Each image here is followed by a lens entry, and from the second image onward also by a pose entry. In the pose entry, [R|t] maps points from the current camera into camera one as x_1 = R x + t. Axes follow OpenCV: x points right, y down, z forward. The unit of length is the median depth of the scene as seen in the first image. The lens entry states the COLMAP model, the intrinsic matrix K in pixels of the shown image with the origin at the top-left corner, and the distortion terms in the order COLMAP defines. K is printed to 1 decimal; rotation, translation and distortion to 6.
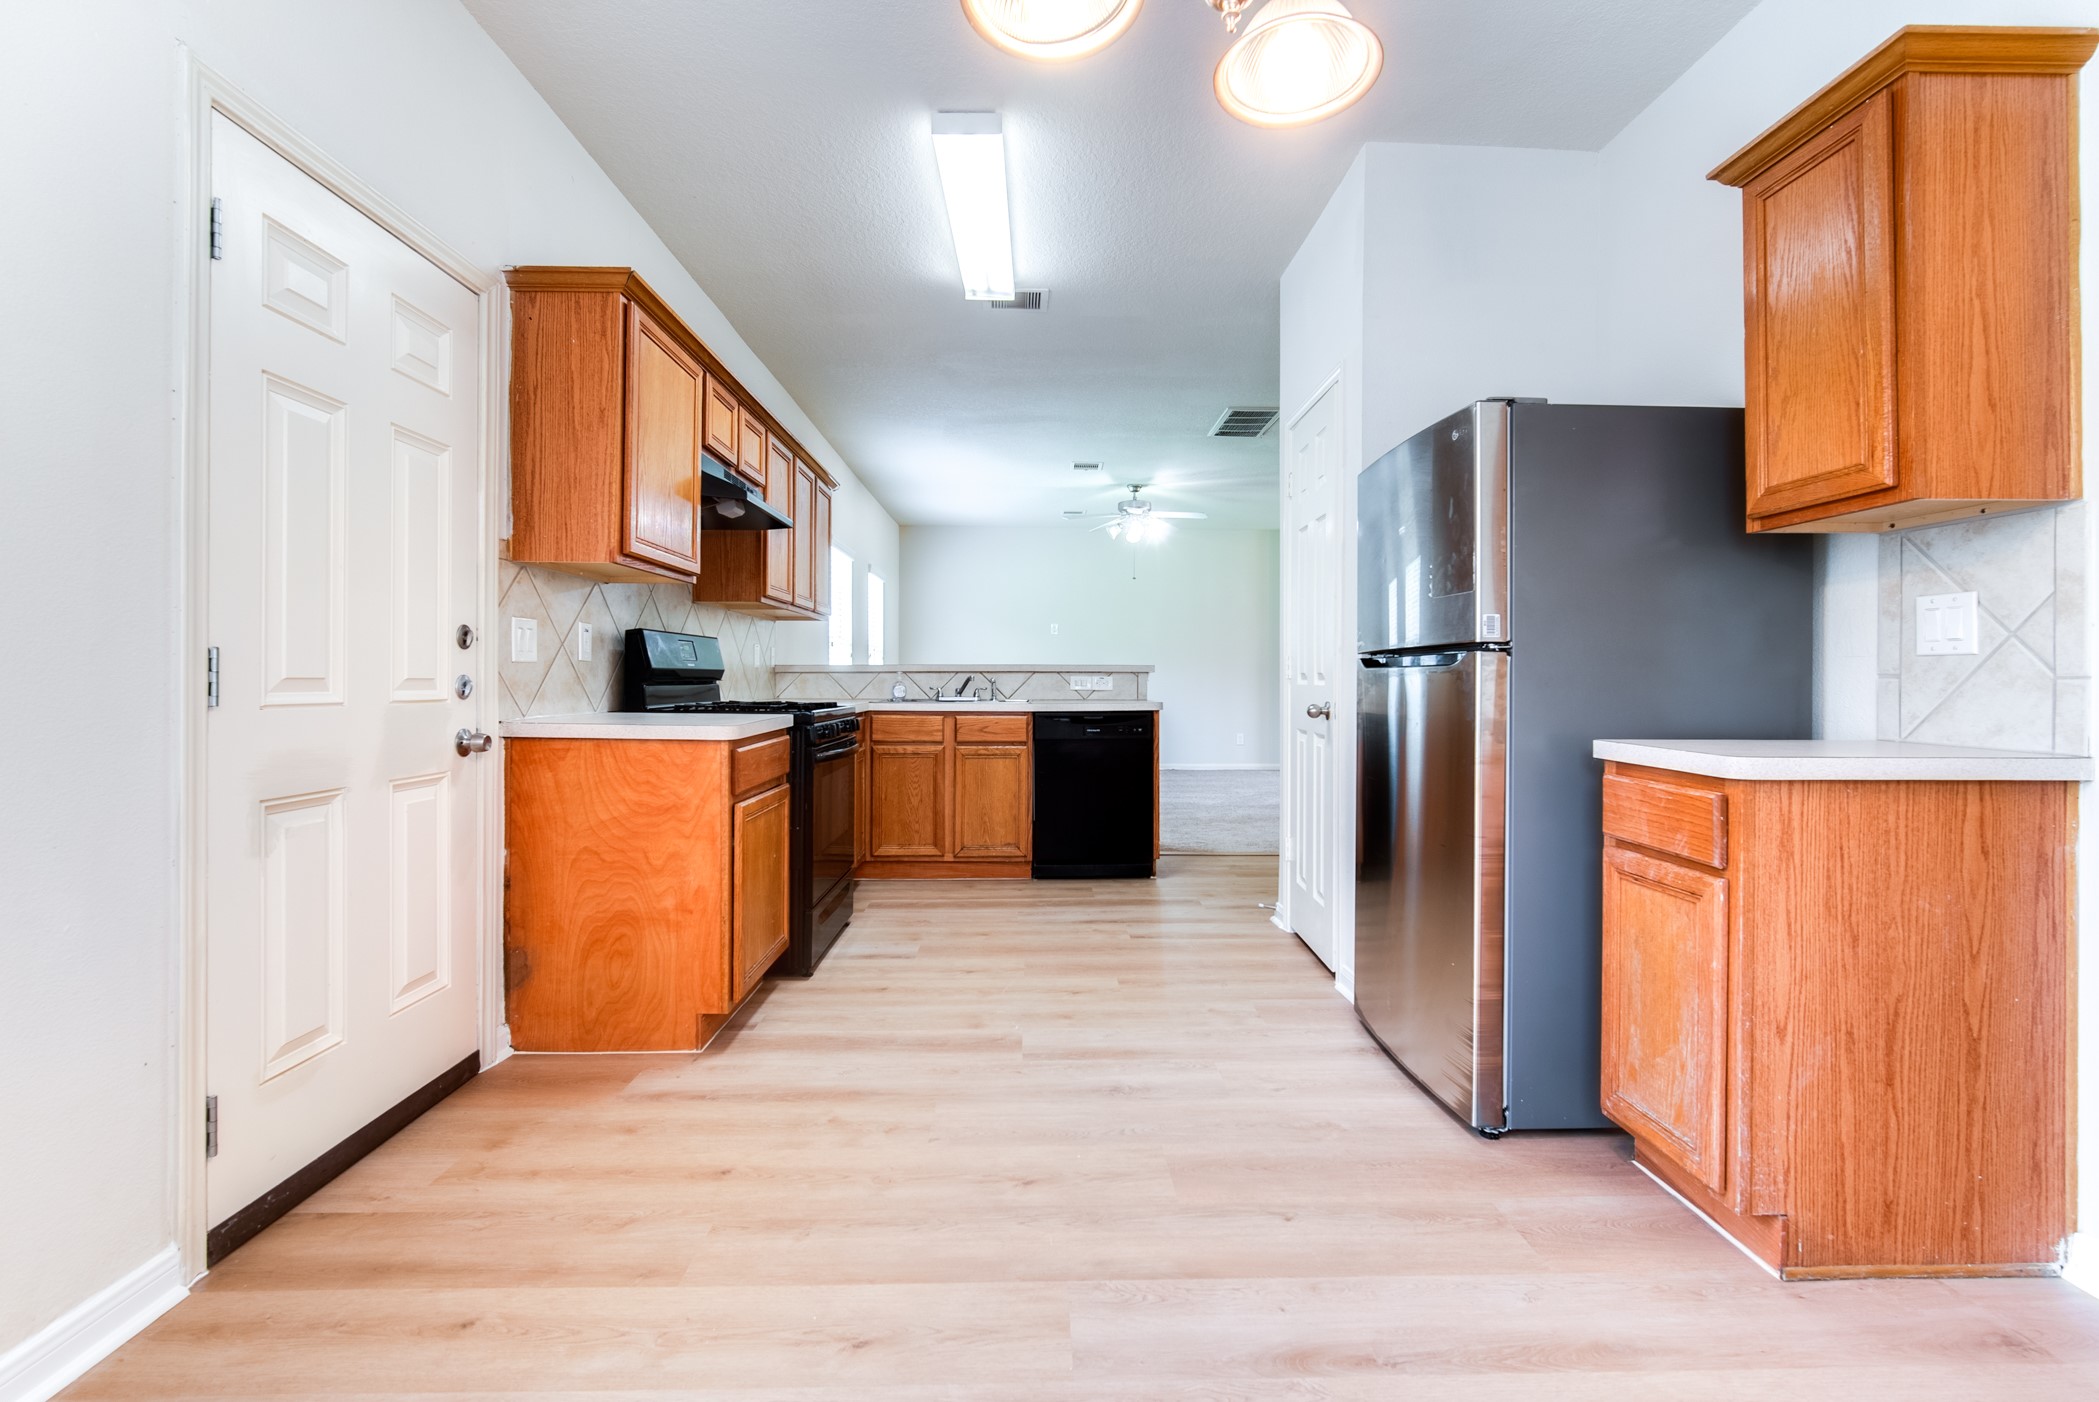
lens RADIAL K [[924.6, 0, 1050.5], [0, 924.6, 680.1], [0, 0, 1]] dist [-0.014793, 0.005227]
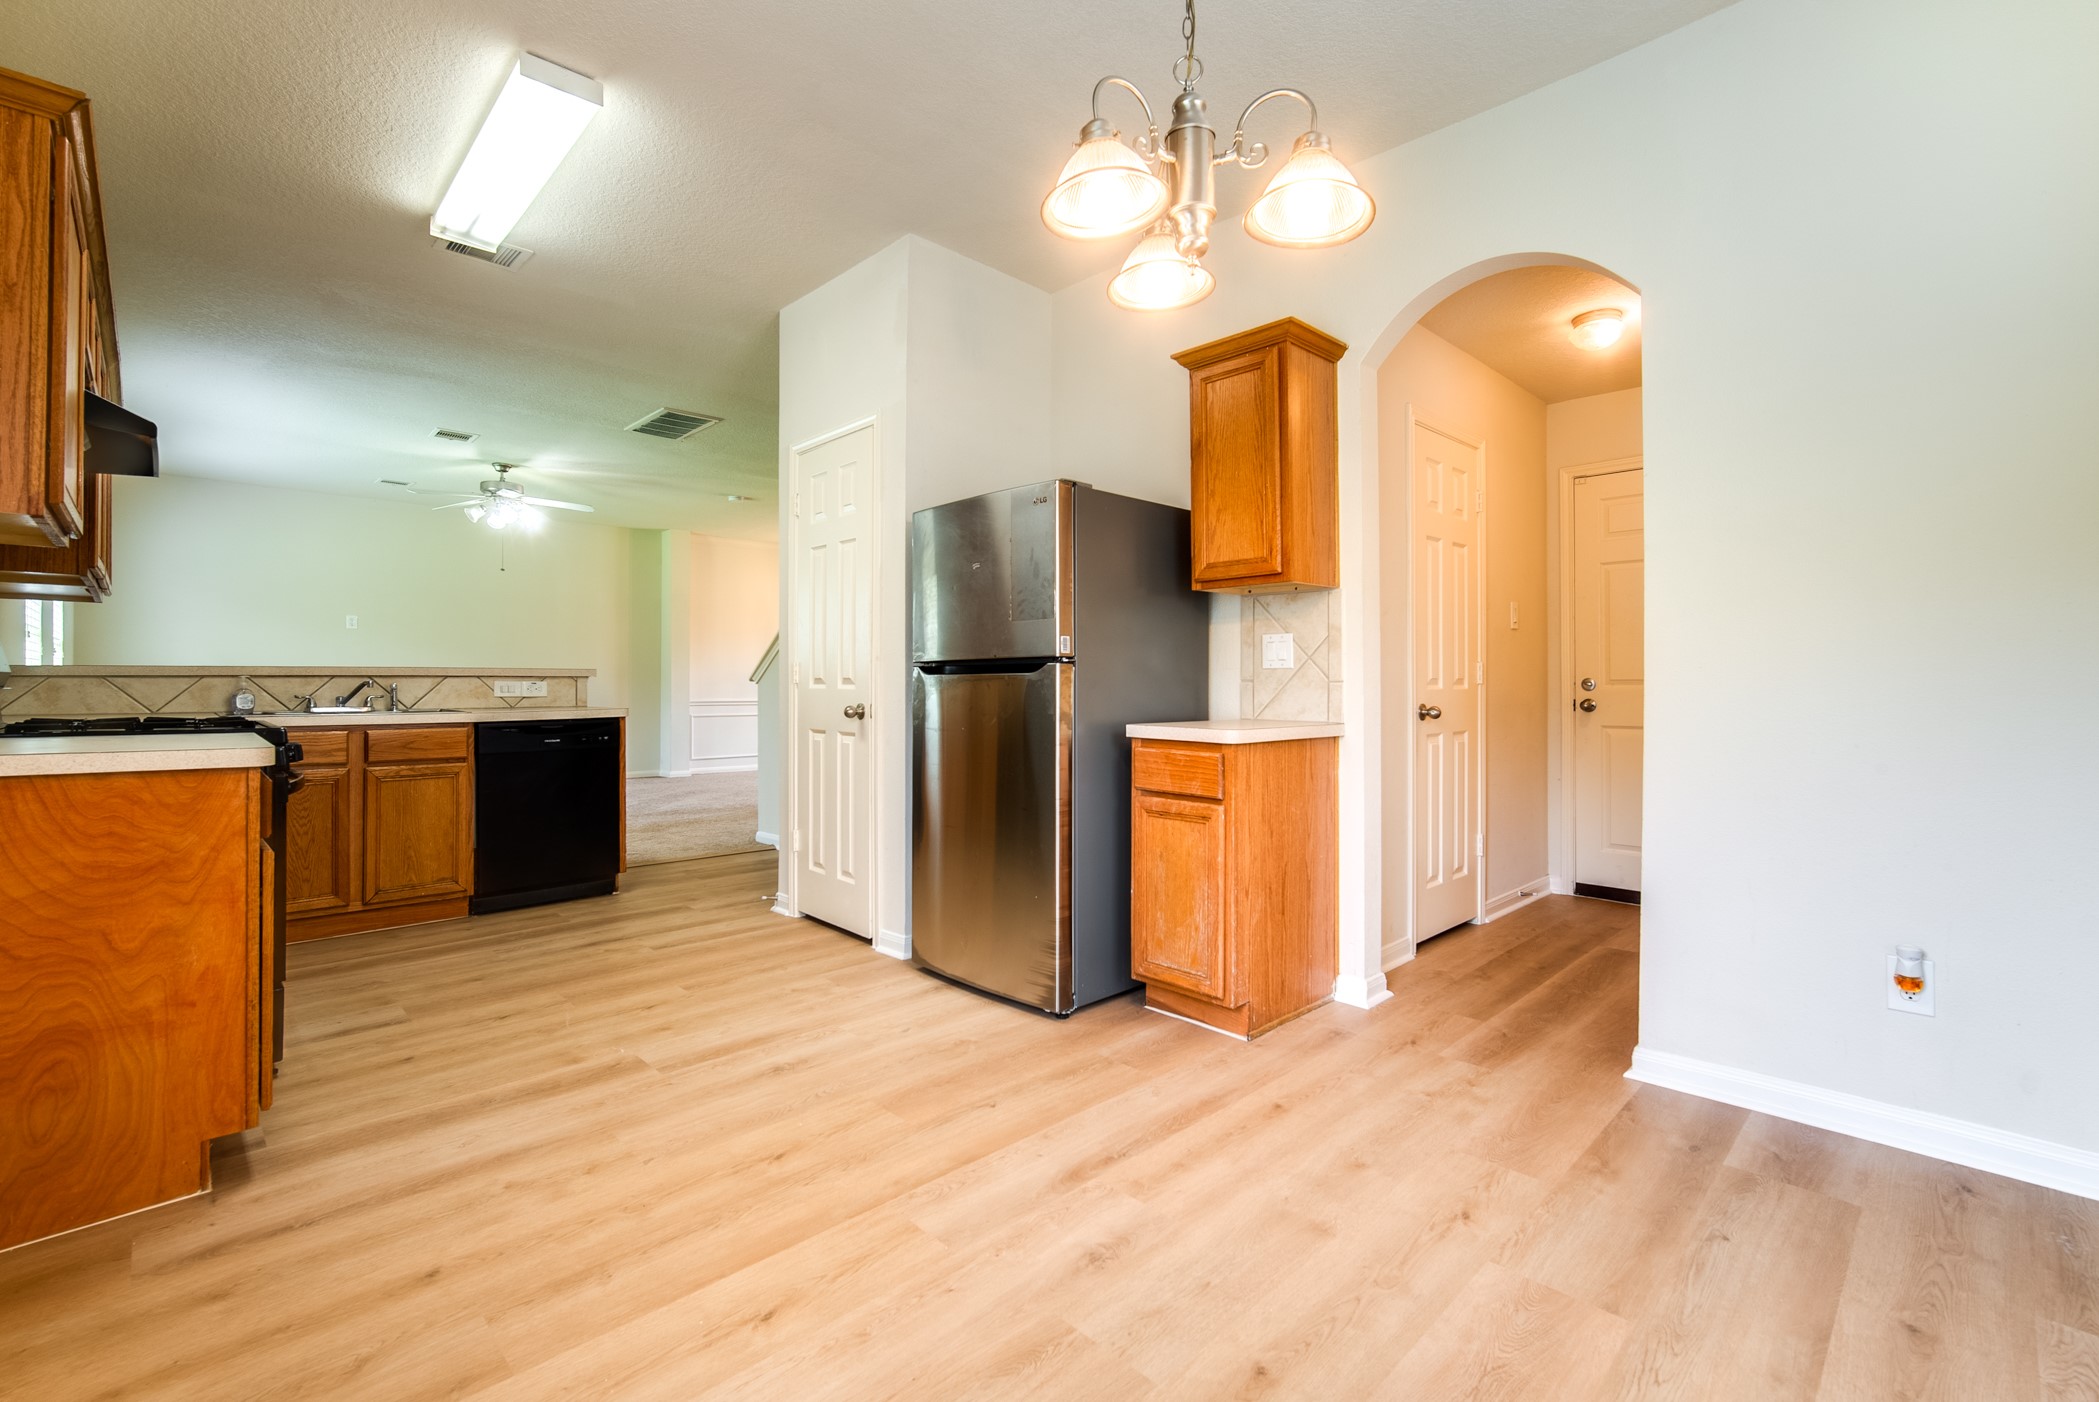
lens RADIAL K [[924.6, 0, 1050.5], [0, 924.6, 680.1], [0, 0, 1]] dist [-0.014793, 0.005227]
pose [[0.734980, -0.000928, 0.678088, -0.455007], [0.003671, 0.999990, -0.002611, -0.002326], [-0.678079, 0.004408, 0.734976, 0.000676]]
